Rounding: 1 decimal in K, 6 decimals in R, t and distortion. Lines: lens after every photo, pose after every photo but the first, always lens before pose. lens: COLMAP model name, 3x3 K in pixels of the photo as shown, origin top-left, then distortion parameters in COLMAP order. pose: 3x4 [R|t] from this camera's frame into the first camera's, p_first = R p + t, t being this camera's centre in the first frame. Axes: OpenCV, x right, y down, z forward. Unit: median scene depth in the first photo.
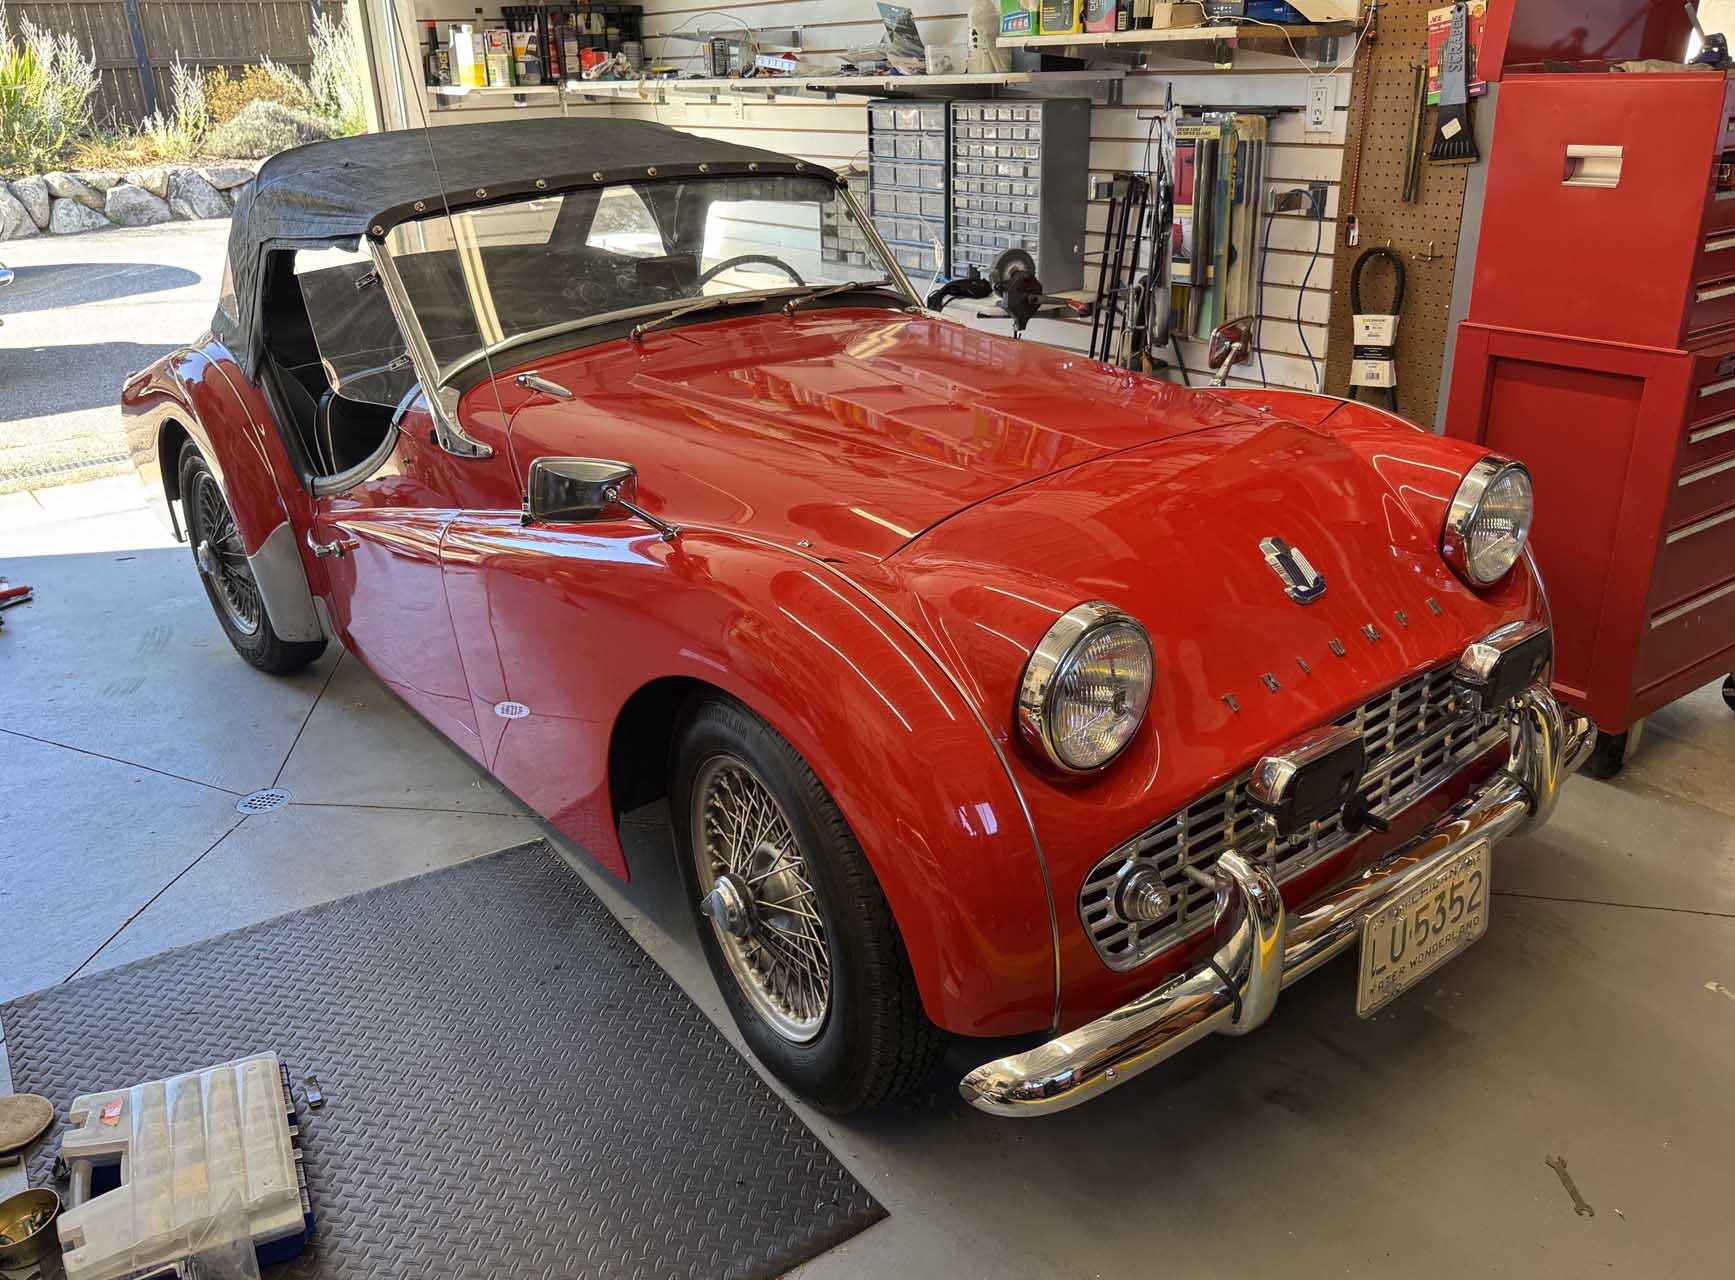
lens RADIAL K [[1453.6, 0, 907.3], [0, 1453.6, 677.2], [0, 0, 1]] dist [0.013632, -0.025605]
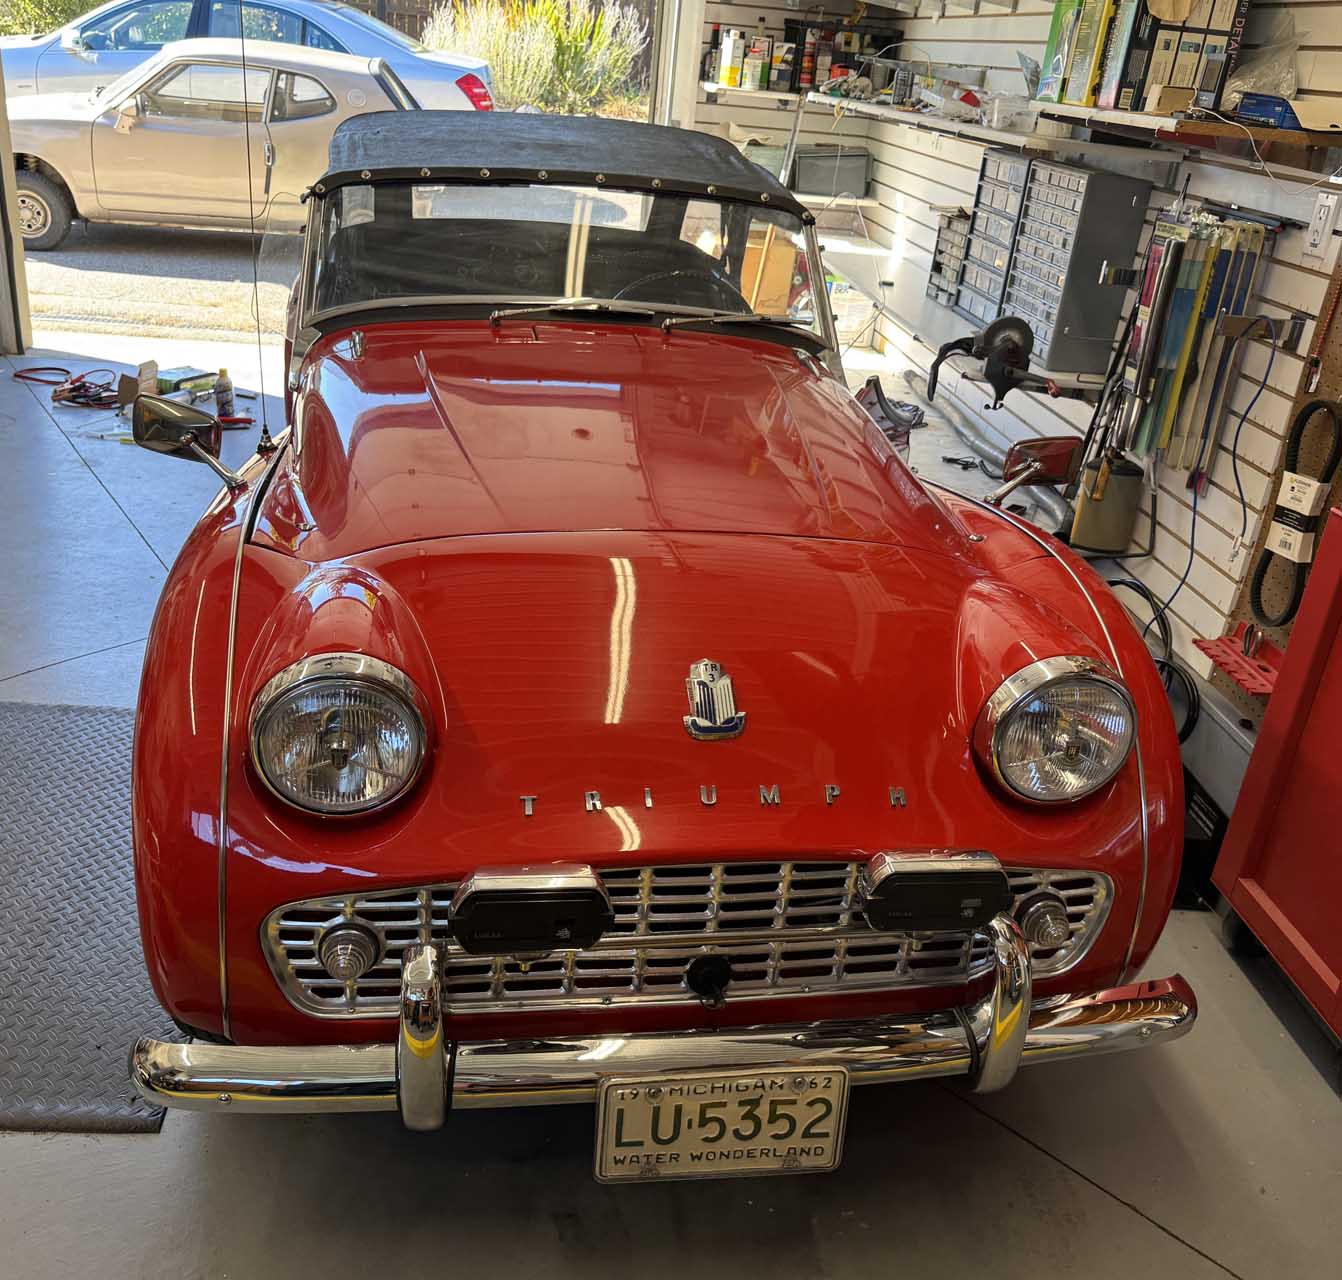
lens RADIAL K [[1300.4, 0, 671.0], [0, 1300.4, 640.0], [0, 0, 1]] dist [-0.004685, 0.008675]
pose [[0.845095, 0.313657, -0.432936, 0.389642], [-0.308563, 0.947477, 0.084119, -0.114291], [0.436582, 0.062499, 0.897491, 0.170853]]
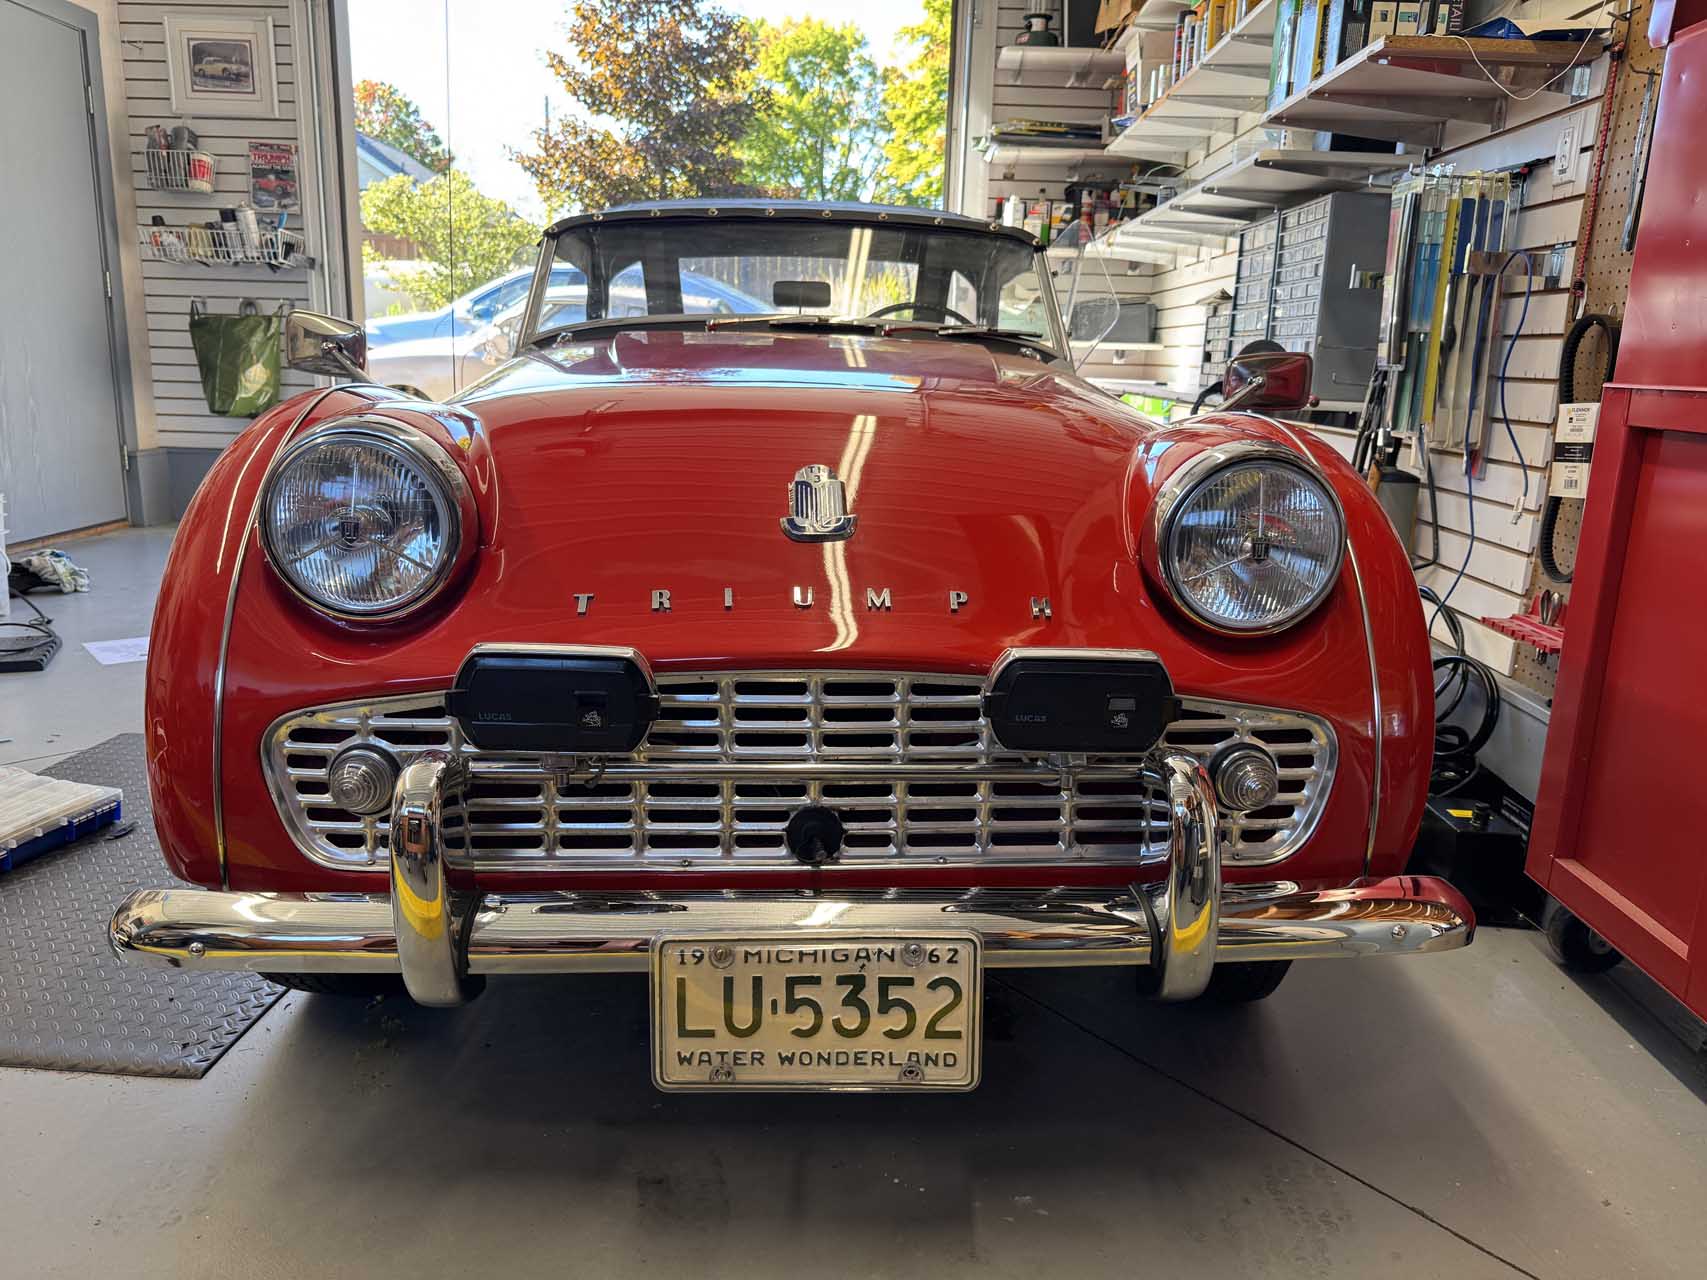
lens RADIAL K [[1242.3, 0, 891.4], [0, 1242.3, 638.5], [0, 0, 1]] dist [0.003032, -0.007292]
pose [[0.787594, 0.187687, -0.586915, 0.466253], [-0.291437, 0.952677, -0.086434, 0.027410], [0.542918, 0.239124, 0.805022, 0.339198]]
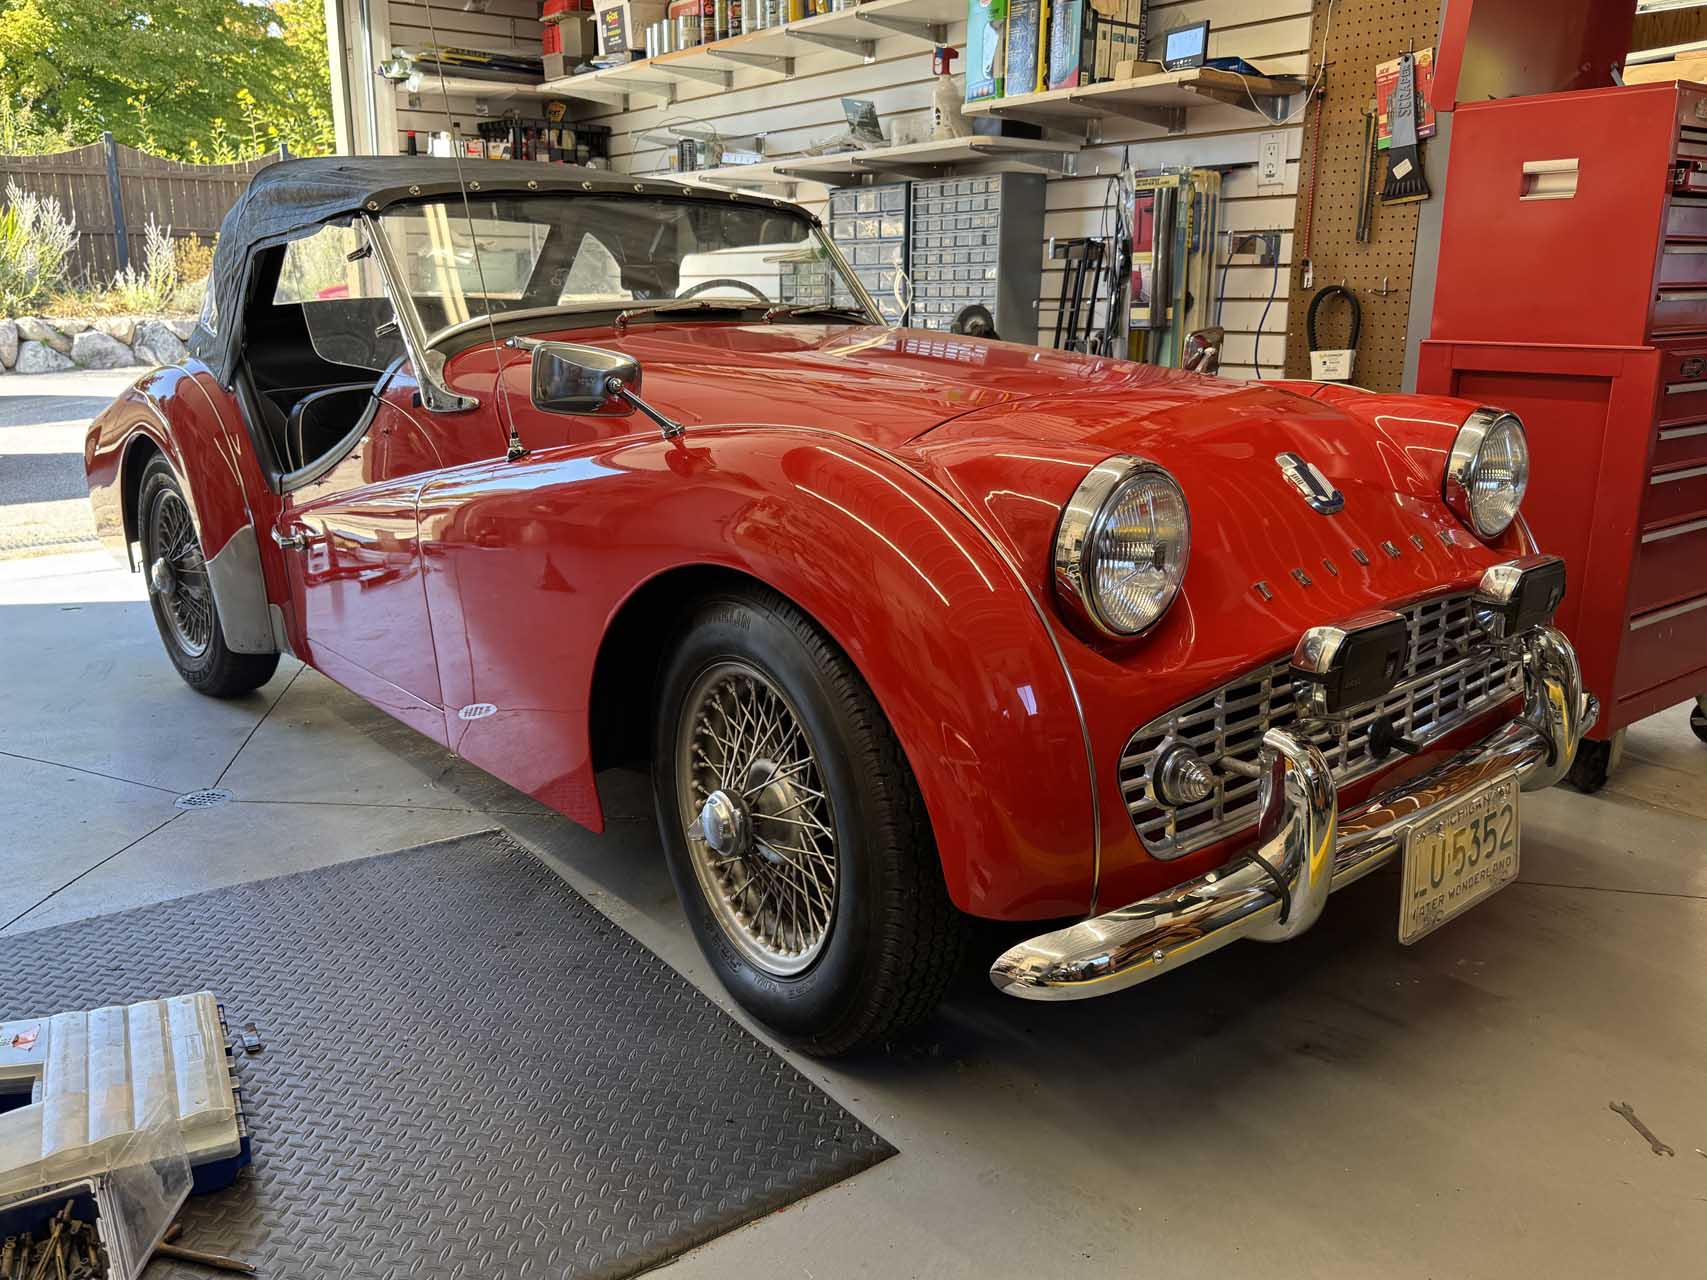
lens RADIAL K [[1407.3, 0, 853.5], [0, 1407.3, 640.0], [0, 0, 1]] dist [-0.001067, -0.005123]
pose [[0.999464, 0.018078, 0.027297, -0.043800], [-0.013521, 0.987225, -0.158760, 0.123814], [-0.029819, 0.158306, 0.986940, 0.061642]]
